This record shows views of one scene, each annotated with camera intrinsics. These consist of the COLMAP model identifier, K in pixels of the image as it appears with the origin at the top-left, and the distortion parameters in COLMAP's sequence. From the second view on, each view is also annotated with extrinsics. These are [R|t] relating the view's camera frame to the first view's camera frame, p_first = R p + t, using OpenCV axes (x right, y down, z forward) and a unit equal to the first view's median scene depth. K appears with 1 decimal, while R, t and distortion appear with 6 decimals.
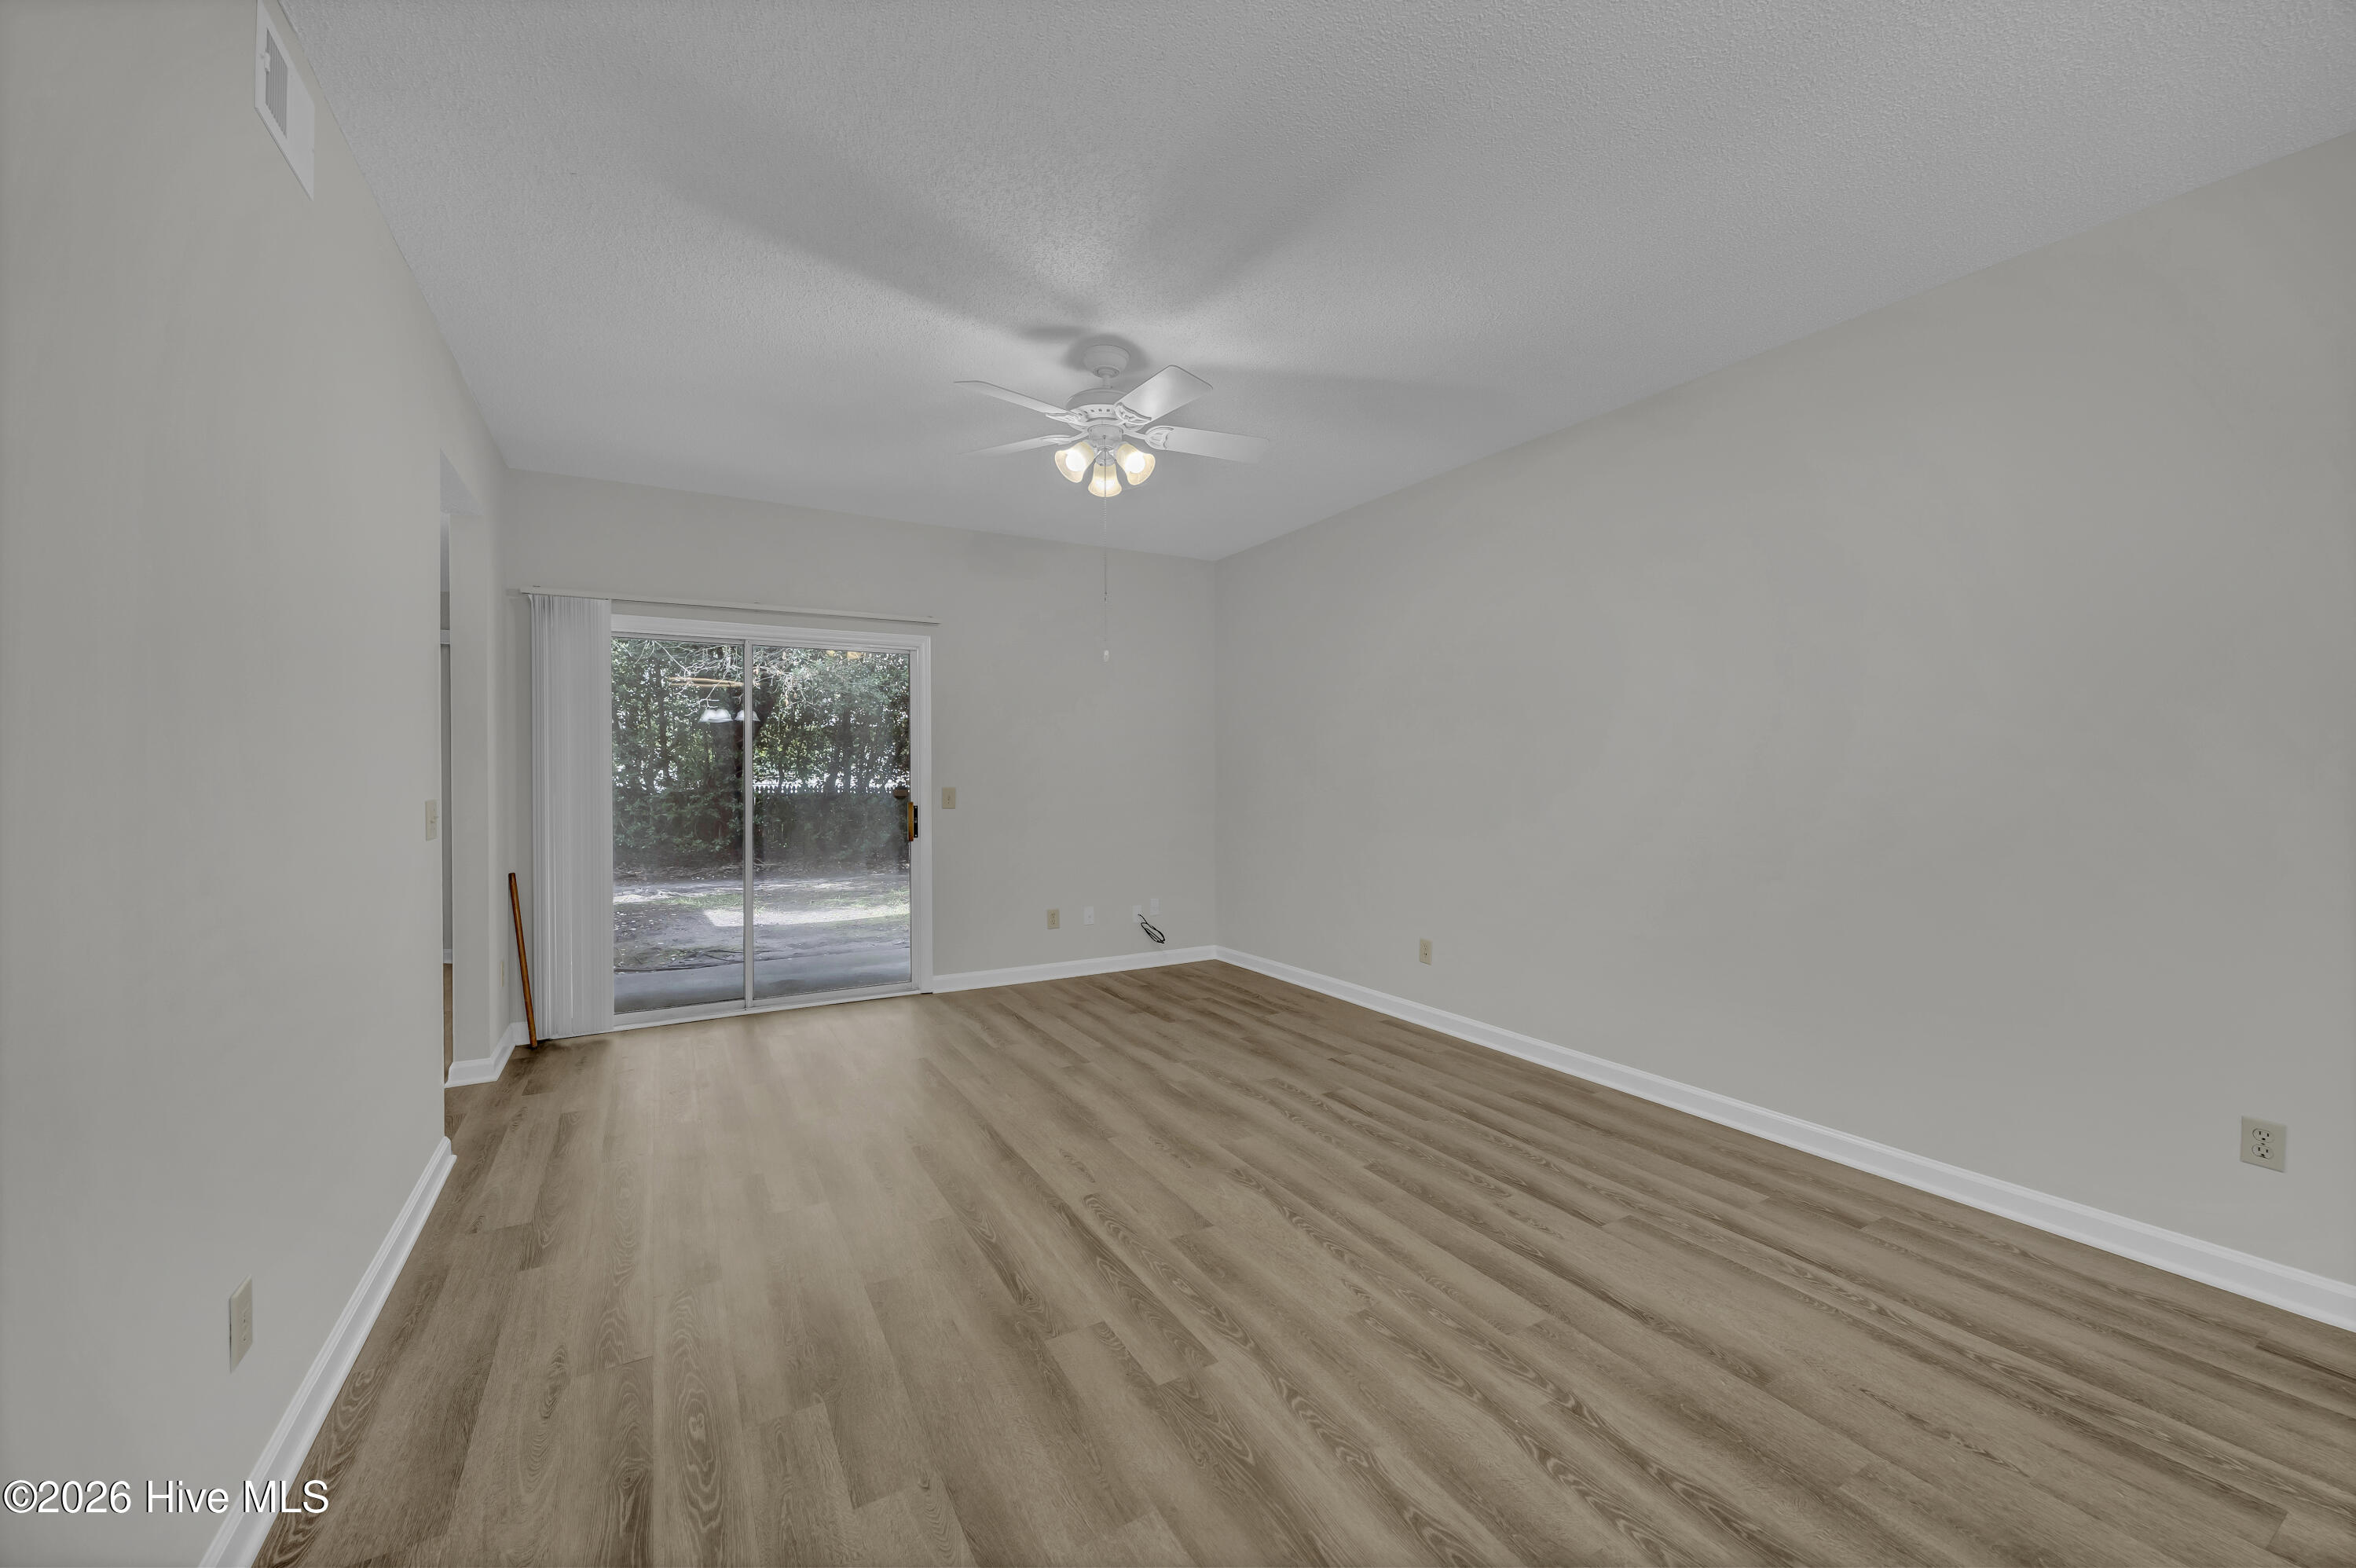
lens RADIAL K [[906.9, 0, 1174.3], [0, 906.9, 778.3], [0, 0, 1]] dist [-0.000017, 0.000181]
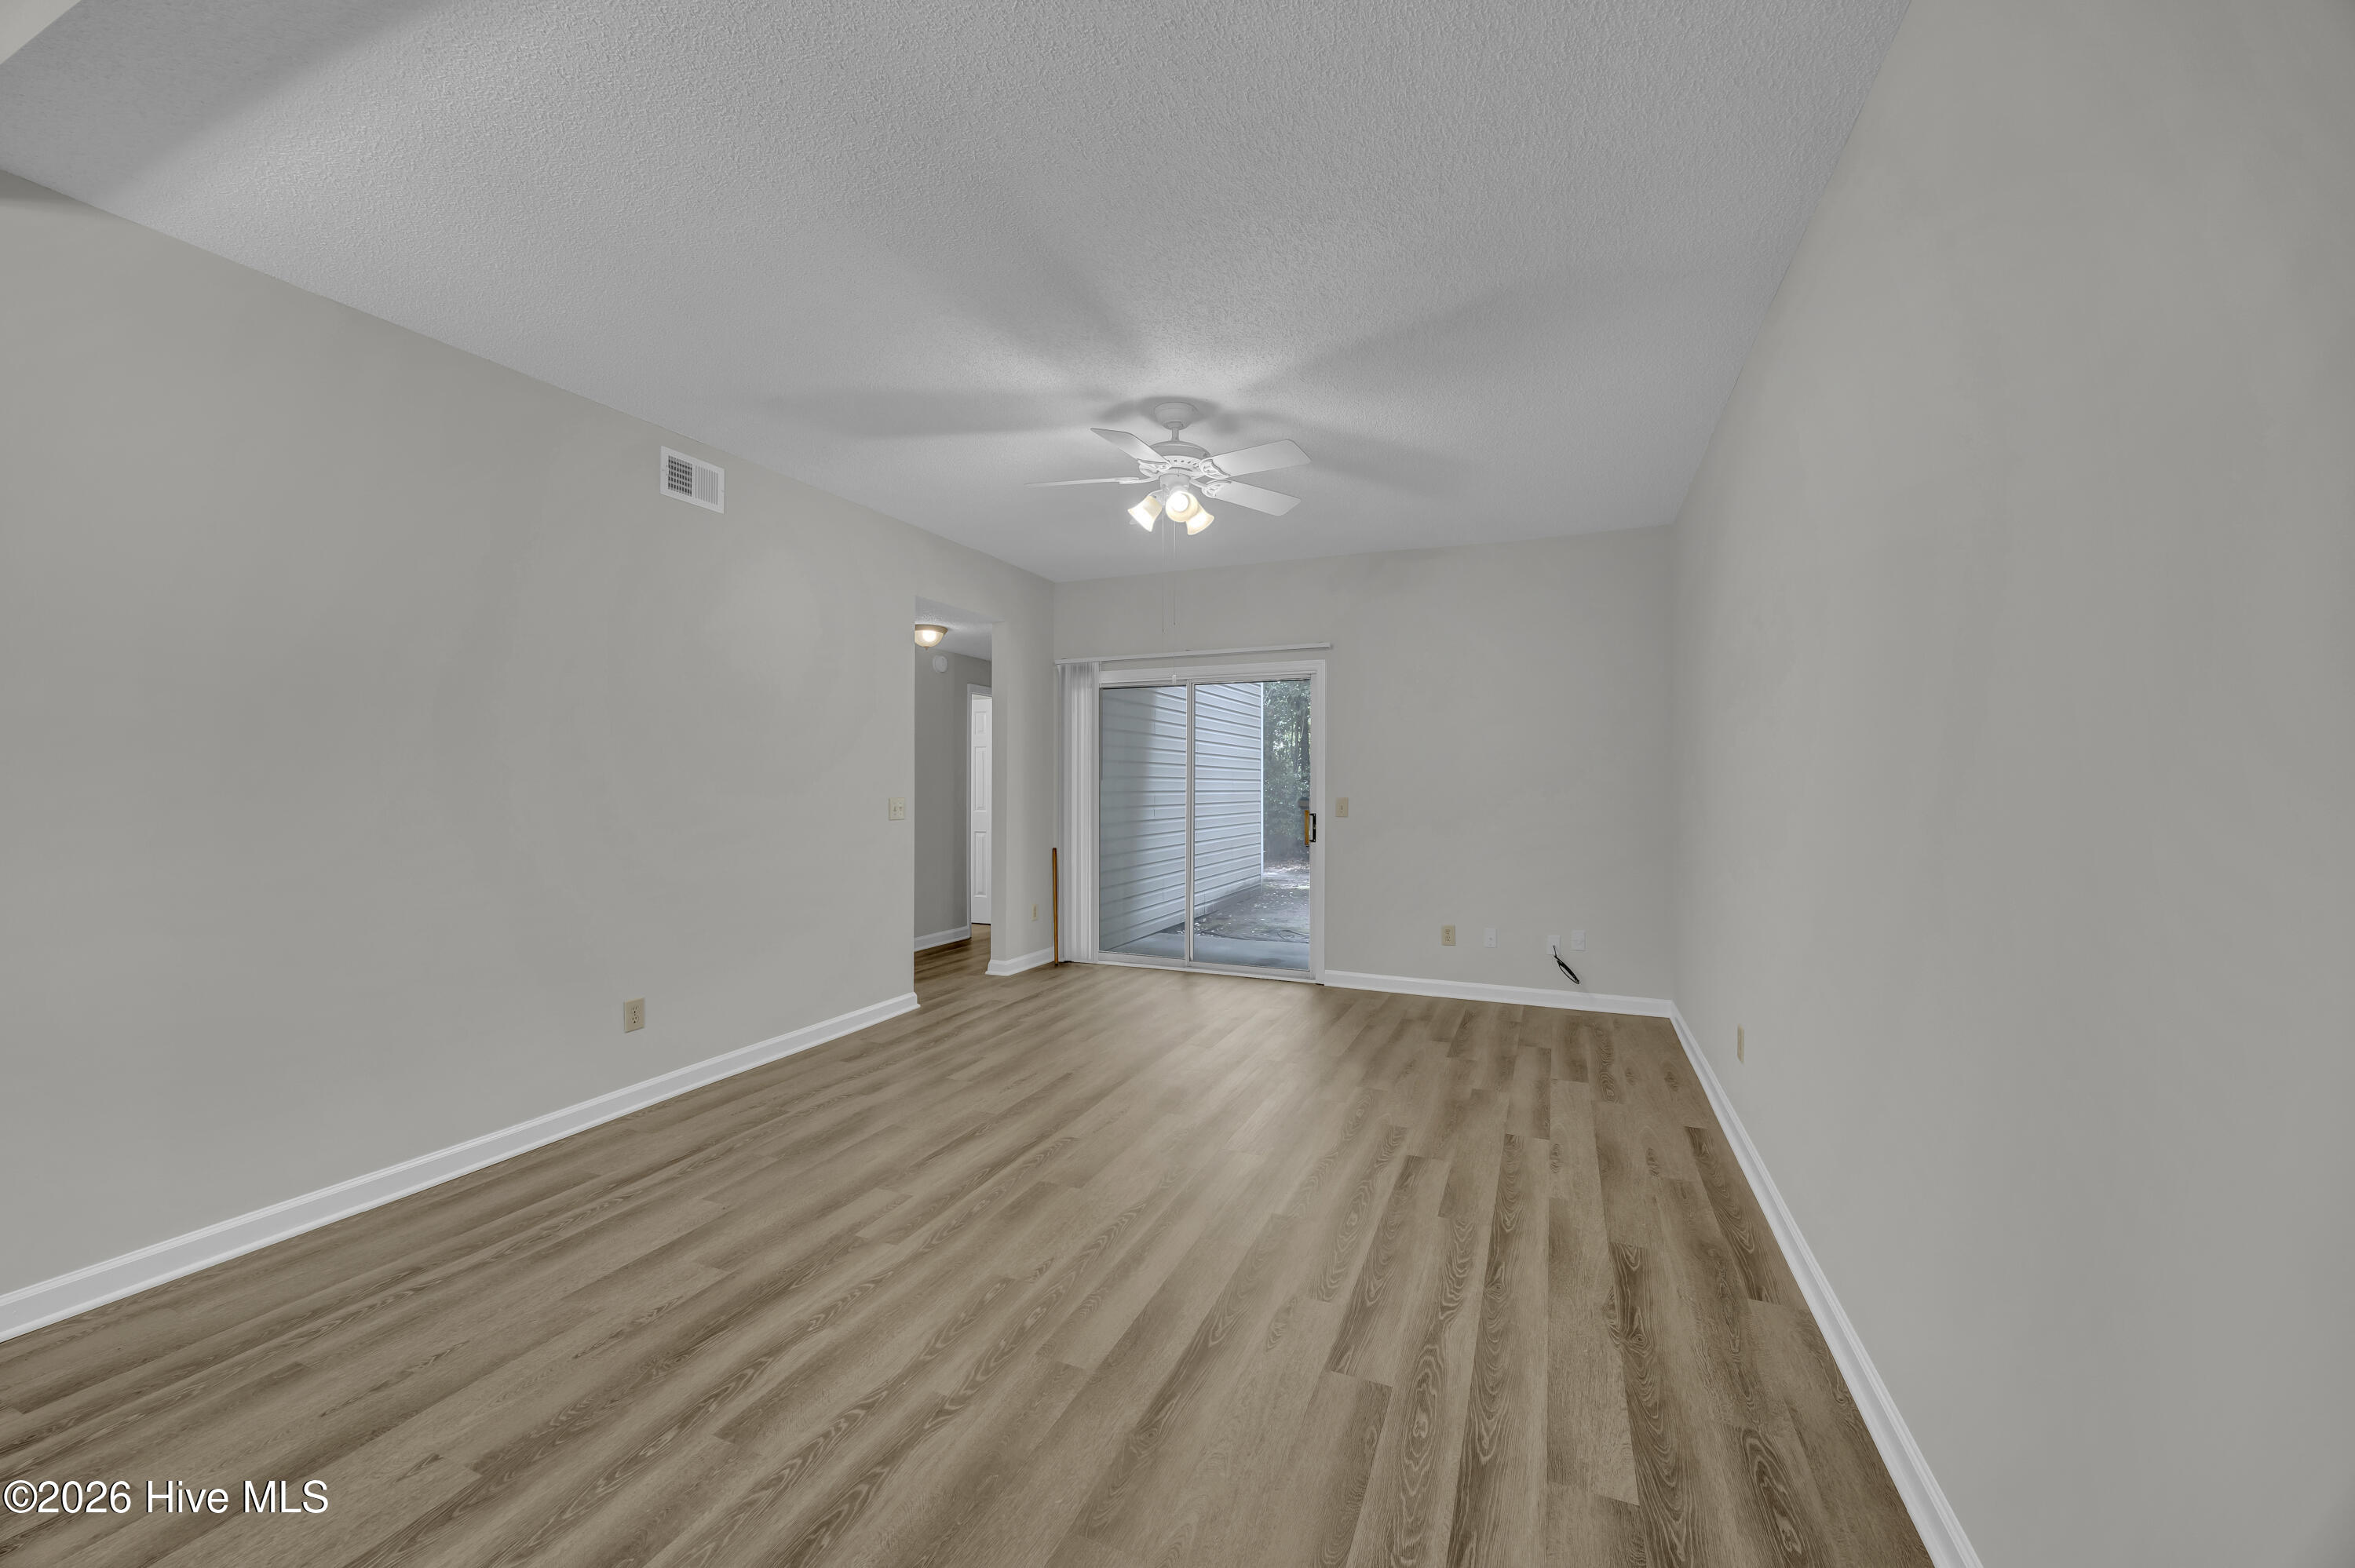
lens RADIAL K [[888.9, 0, 1169.5], [0, 888.9, 779.8], [0, 0, 1]] dist [-0.000882, 0.000389]
pose [[0.600003, -0.000178, -0.799998, 0.897122], [-0.007270, 0.999957, -0.005675, -0.006156], [0.799965, 0.009221, 0.599976, 0.385384]]
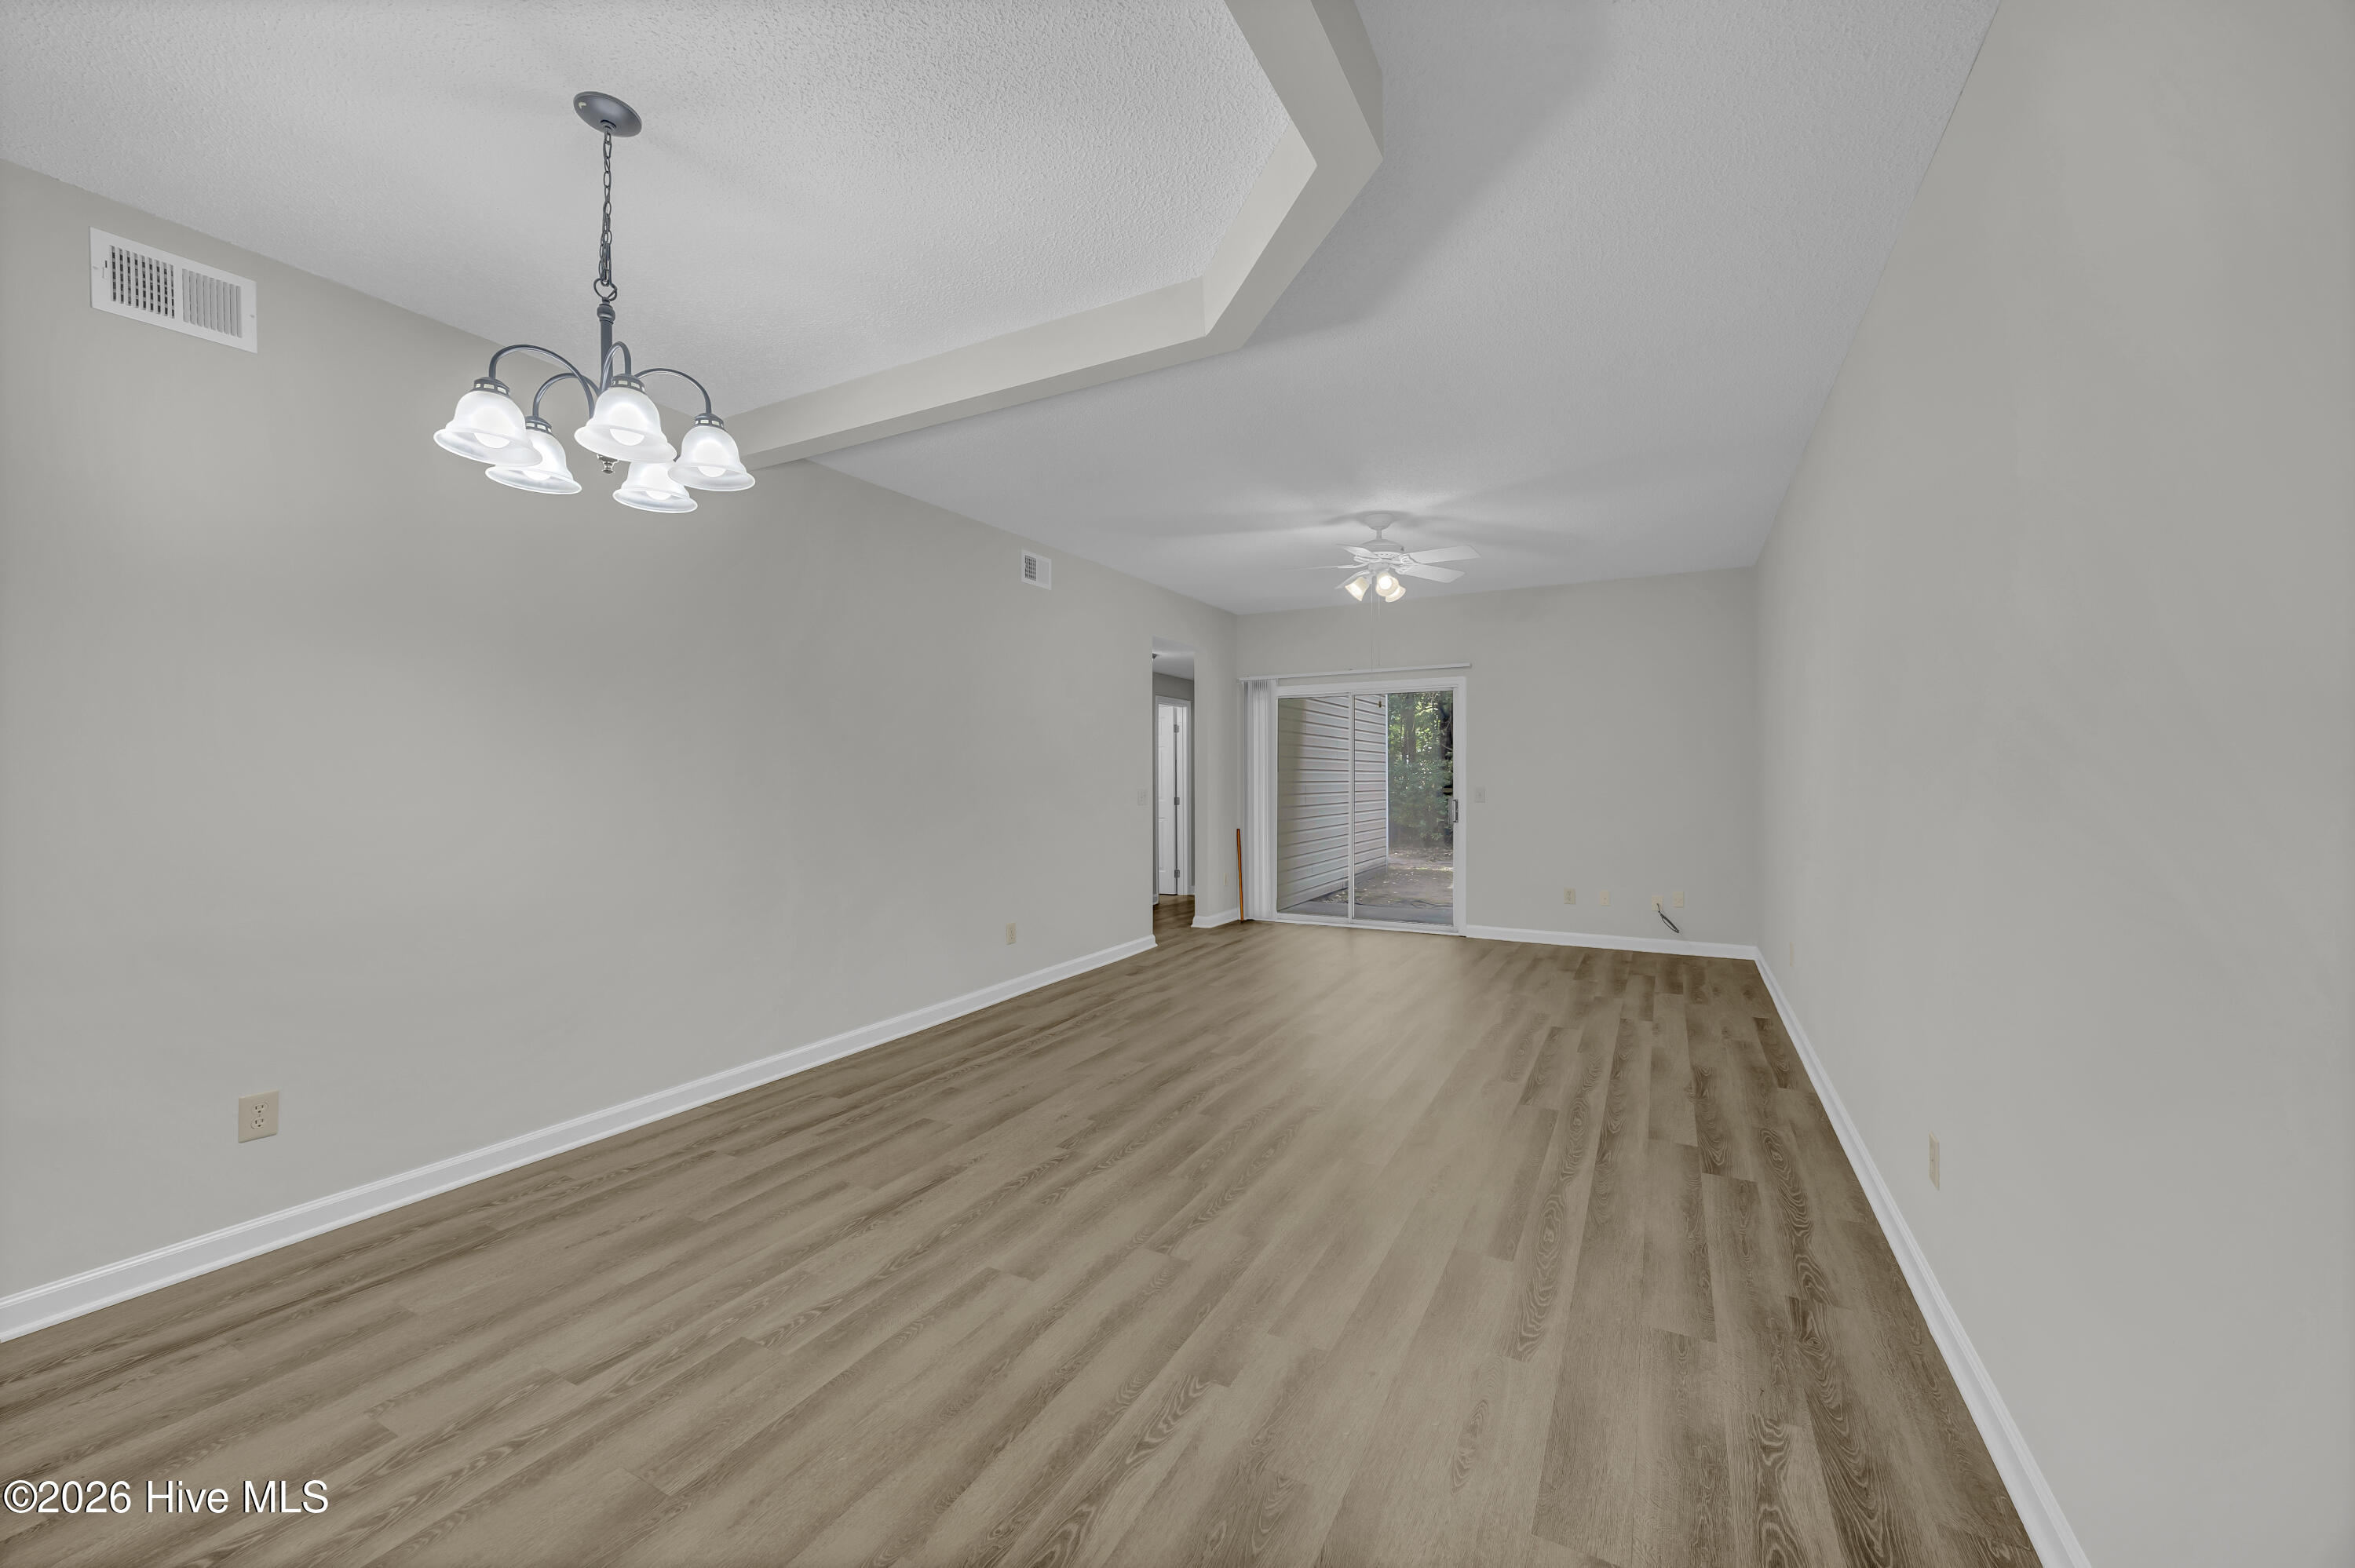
lens RADIAL K [[888.9, 0, 1169.5], [0, 888.9, 779.8], [0, 0, 1]] dist [-0.000882, 0.000389]
pose [[0.518045, 0.002748, -0.855349, 1.217646], [-0.001966, 0.999996, 0.002022, -0.004130], [0.855351, 0.000635, 0.518048, -0.149798]]
